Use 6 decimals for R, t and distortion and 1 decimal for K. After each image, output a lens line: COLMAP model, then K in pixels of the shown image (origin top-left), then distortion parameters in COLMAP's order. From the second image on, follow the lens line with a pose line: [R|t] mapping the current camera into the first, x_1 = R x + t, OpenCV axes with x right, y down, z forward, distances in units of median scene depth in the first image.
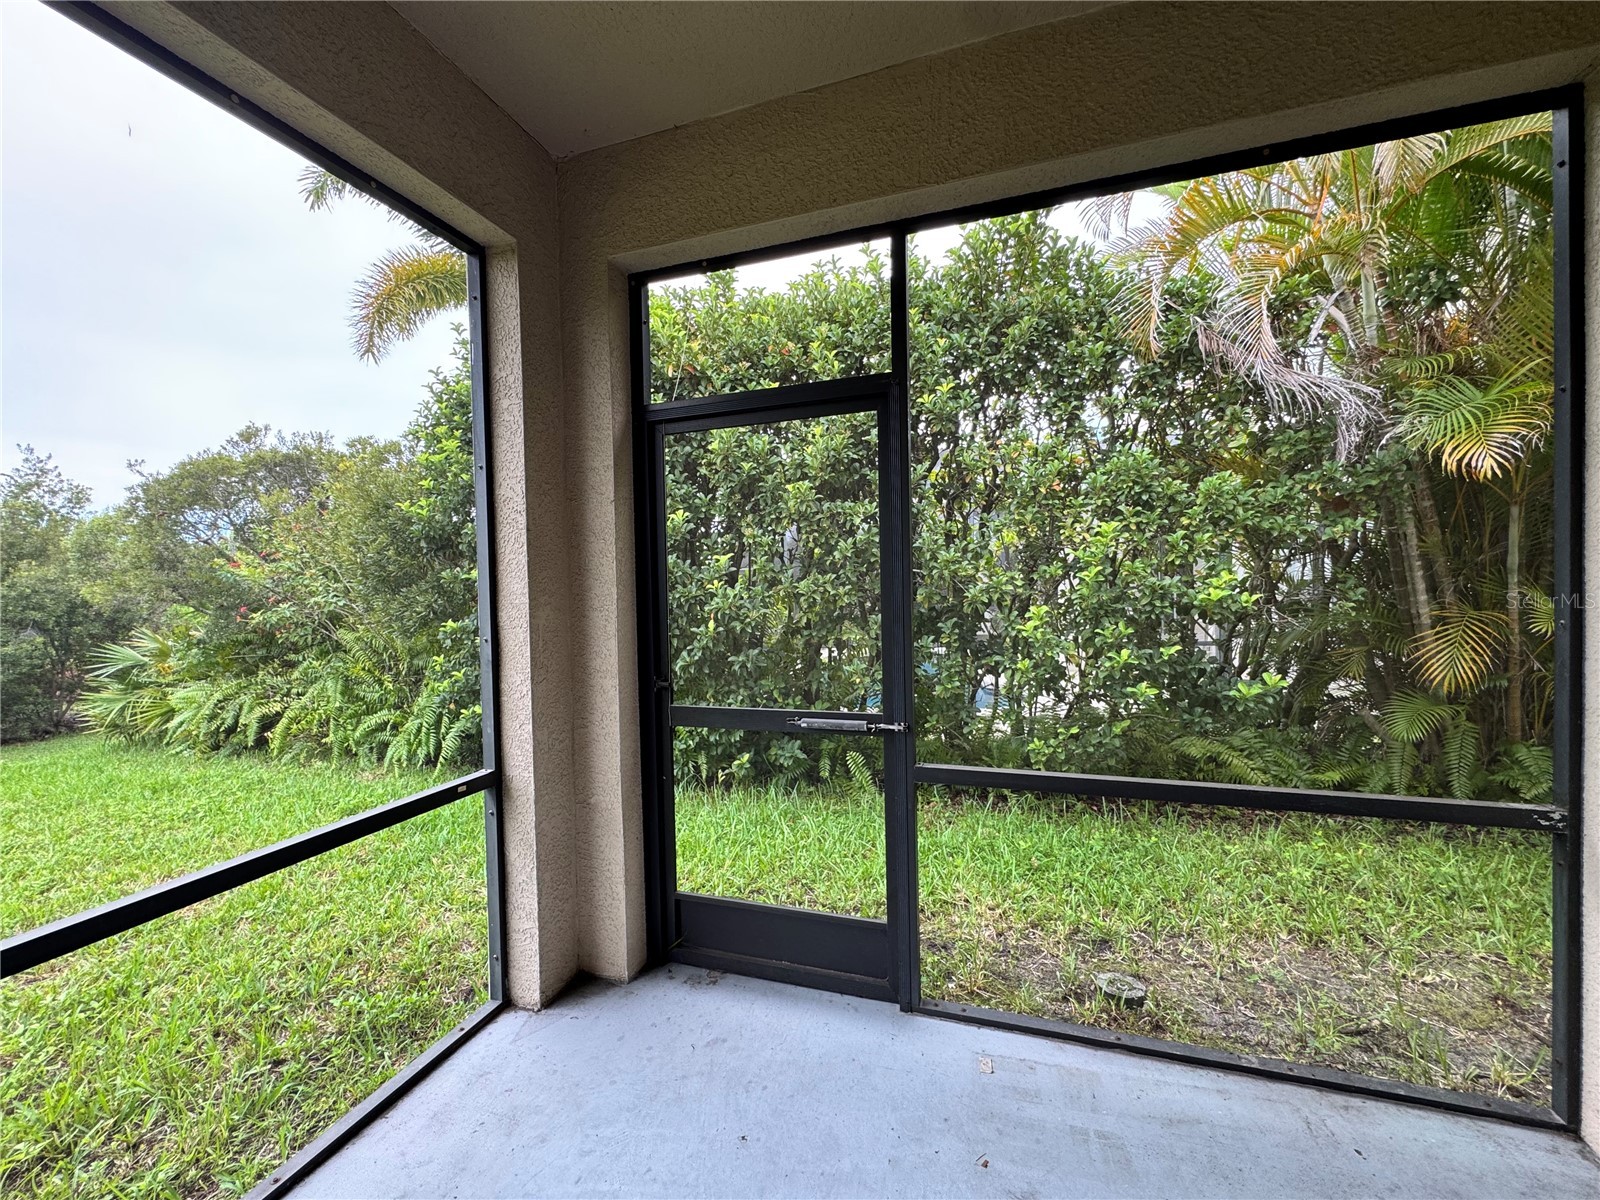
lens RADIAL K [[641.5, 0, 799.3], [0, 641.5, 602.1], [0, 0, 1]] dist [-0.000562, 0.000216]
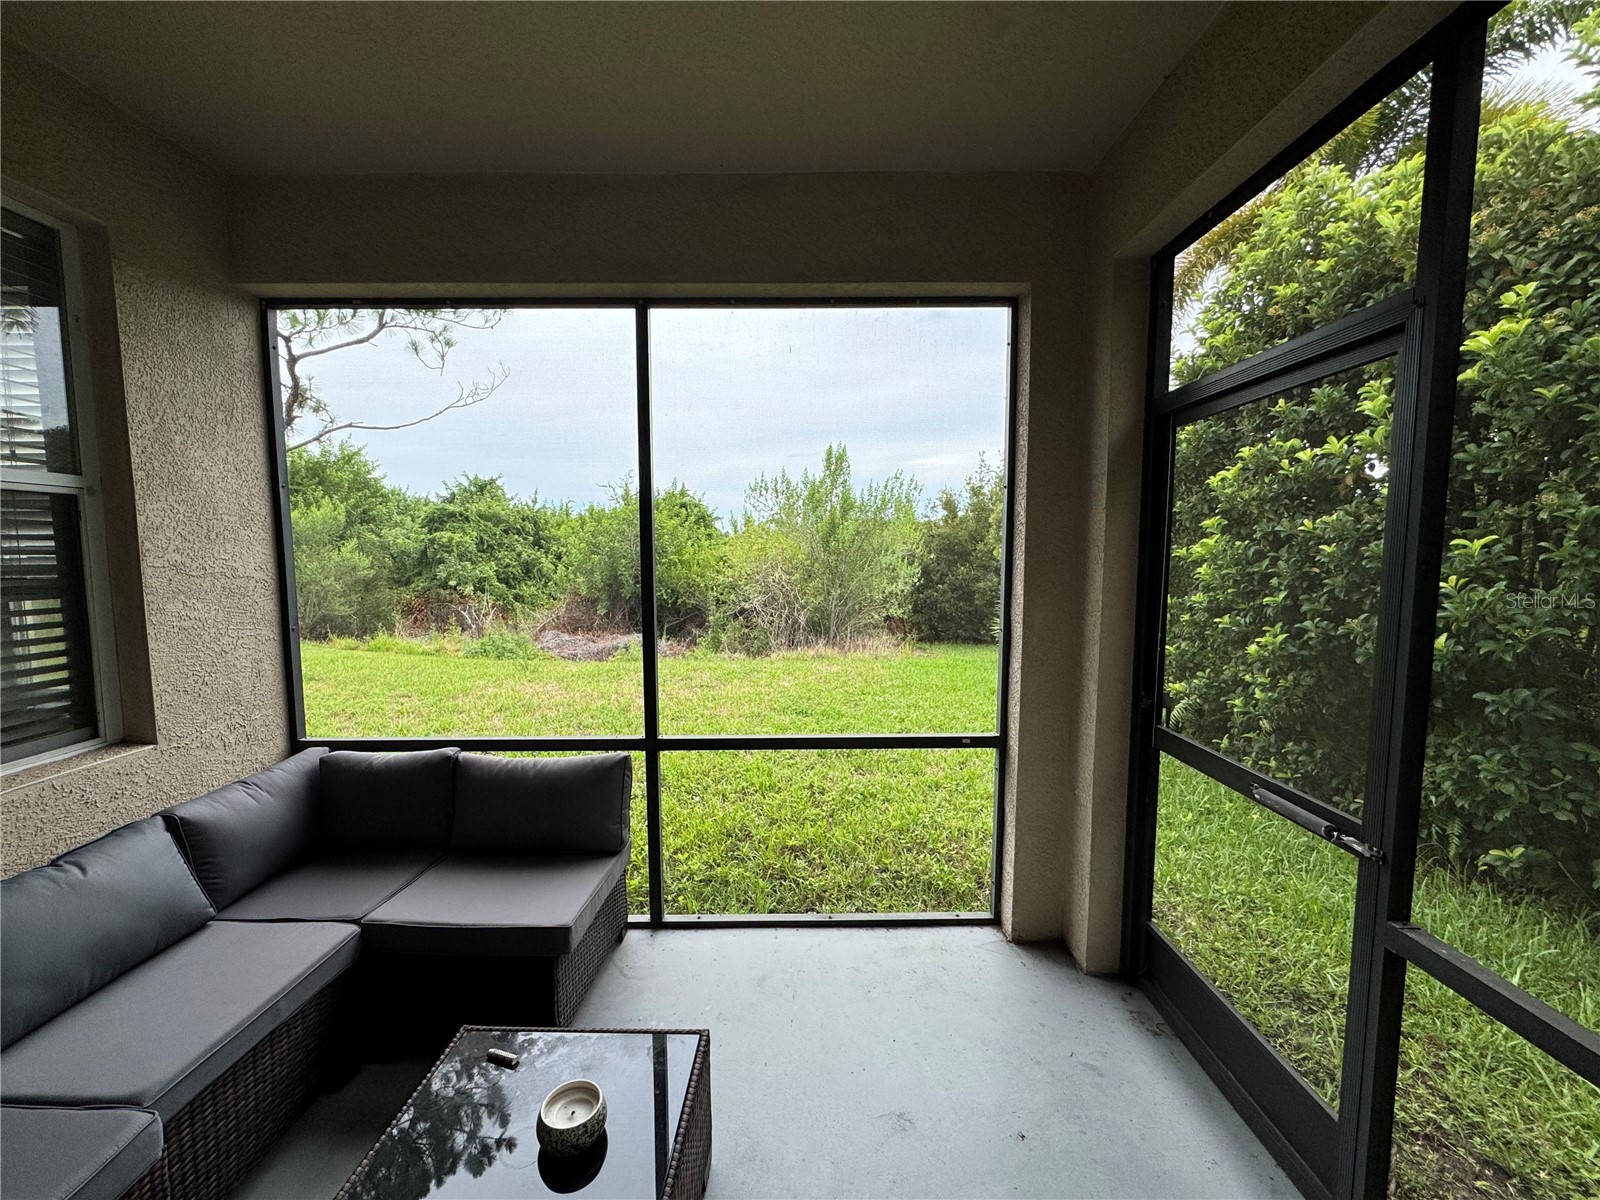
lens RADIAL K [[641.5, 0, 799.3], [0, 641.5, 602.1], [0, 0, 1]] dist [-0.000562, 0.000216]
pose [[0.322714, 0.097955, -0.941414, 0.468497], [-0.023821, 0.995156, 0.095382, -0.089125], [0.946197, -0.008356, 0.323484, 0.207324]]
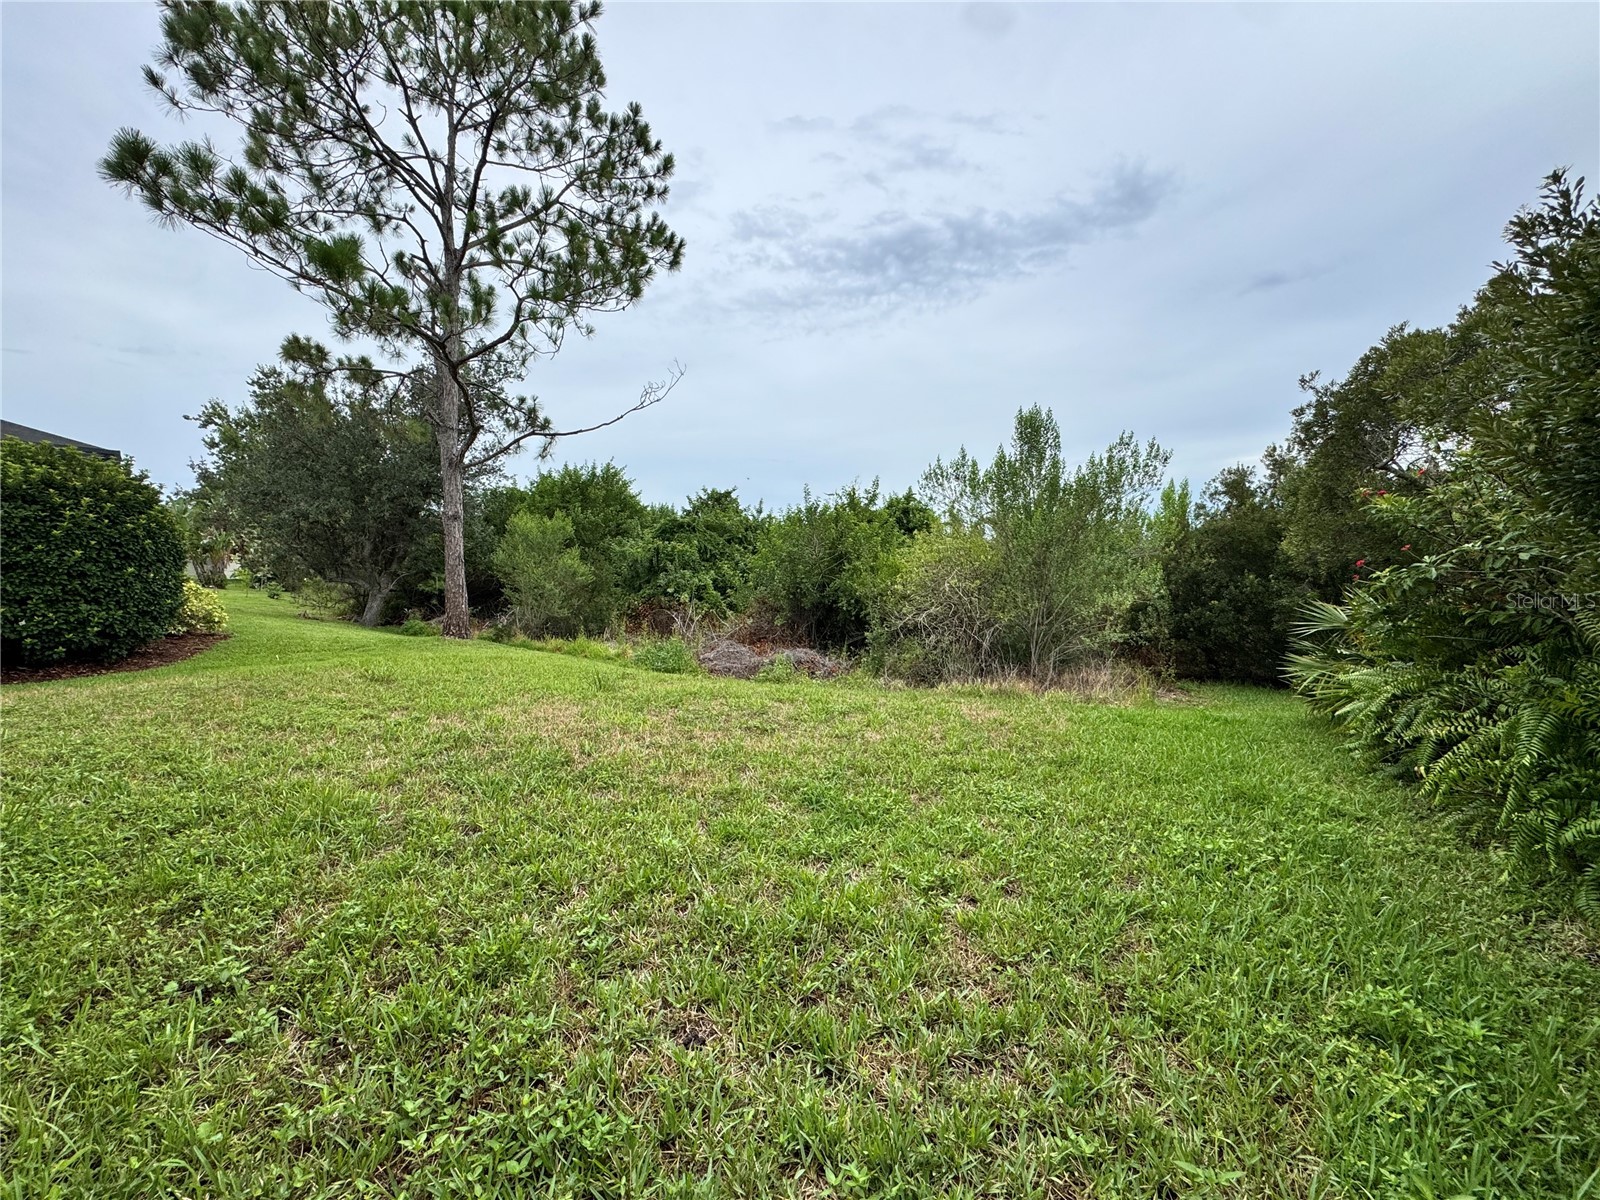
lens RADIAL K [[645.1, 0, 800.0], [0, 645.1, 600.0], [0, 0, 1]] dist [0.007746, 0.000023]
pose [[-0.080134, 0.076068, -0.993877, -0.434306], [-0.014160, 0.996896, 0.077441, 0.009215], [0.996683, 0.020279, -0.078809, 1.136289]]
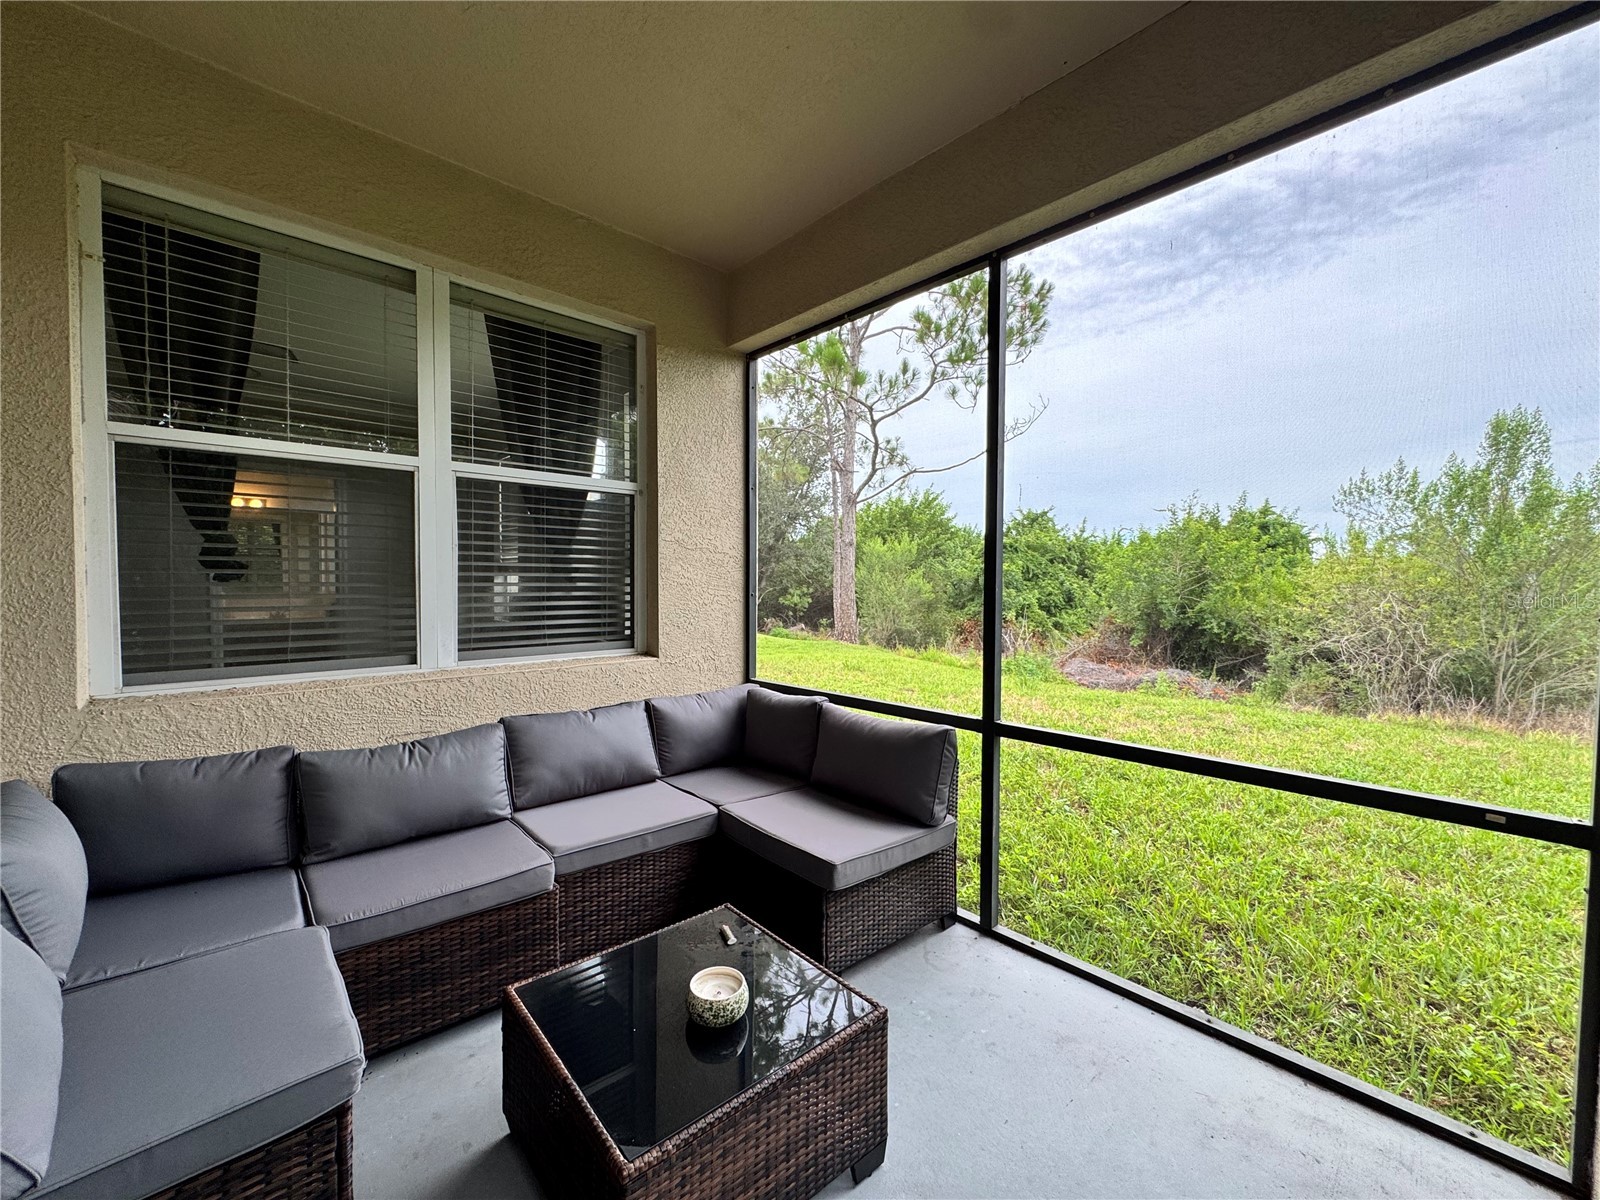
lens RADIAL K [[641.5, 0, 799.3], [0, 641.5, 602.1], [0, 0, 1]] dist [-0.000562, 0.000216]
pose [[-0.478483, 0.043817, -0.877003, 0.396111], [-0.012711, 0.998304, 0.056812, 0.010400], [0.878005, 0.038331, -0.477115, 0.522295]]
